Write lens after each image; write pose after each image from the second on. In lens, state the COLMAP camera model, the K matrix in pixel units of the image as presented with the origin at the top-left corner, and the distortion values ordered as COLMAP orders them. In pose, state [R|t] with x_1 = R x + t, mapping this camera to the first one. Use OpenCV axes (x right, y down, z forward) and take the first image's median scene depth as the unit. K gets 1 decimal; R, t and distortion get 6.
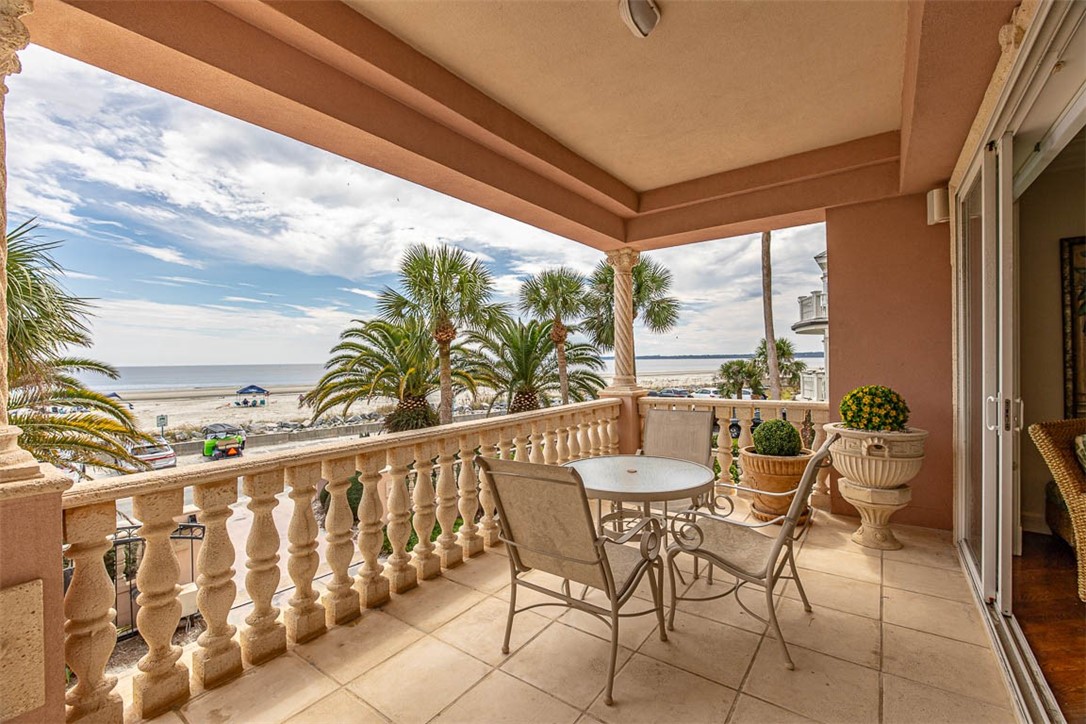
lens RADIAL K [[463.6, 0, 538.2], [0, 463.6, 355.4], [0, 0, 1]] dist [-0.005538, 0.000757]
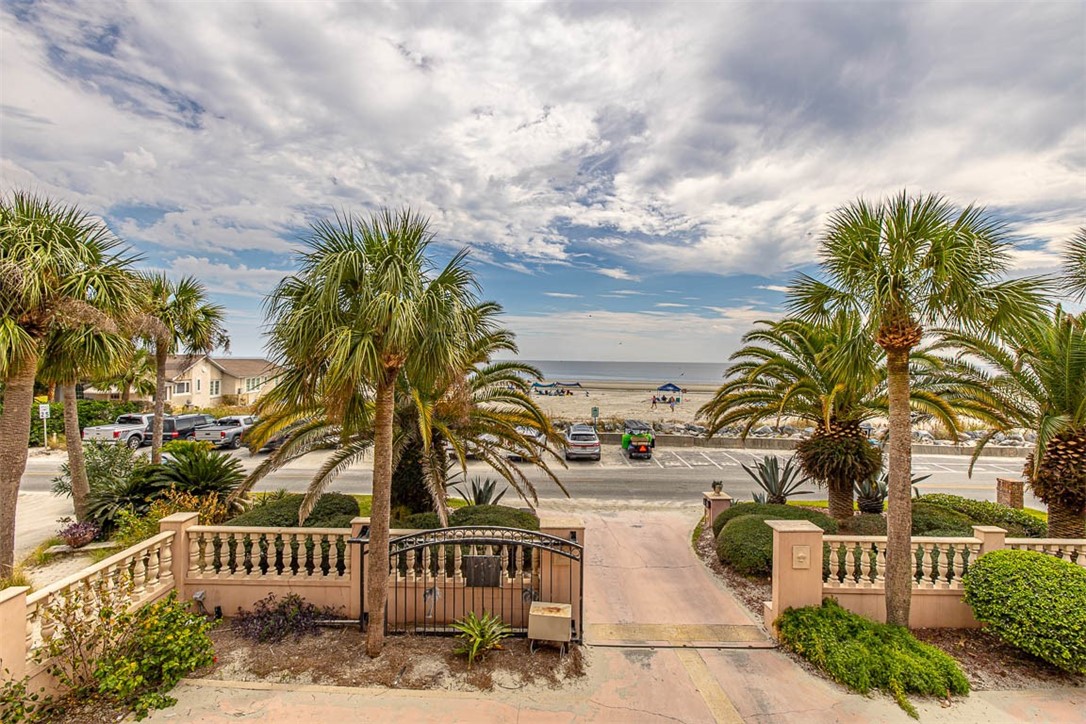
lens RADIAL K [[463.6, 0, 542.0], [0, 463.6, 352.1], [0, 0, 1]] dist [-0.005538, 0.000757]
pose [[0.670594, 0.008842, -0.741772, -0.028633], [-0.013073, 0.999915, 0.000100, -0.008986], [0.741710, 0.009630, 0.670652, 0.101834]]
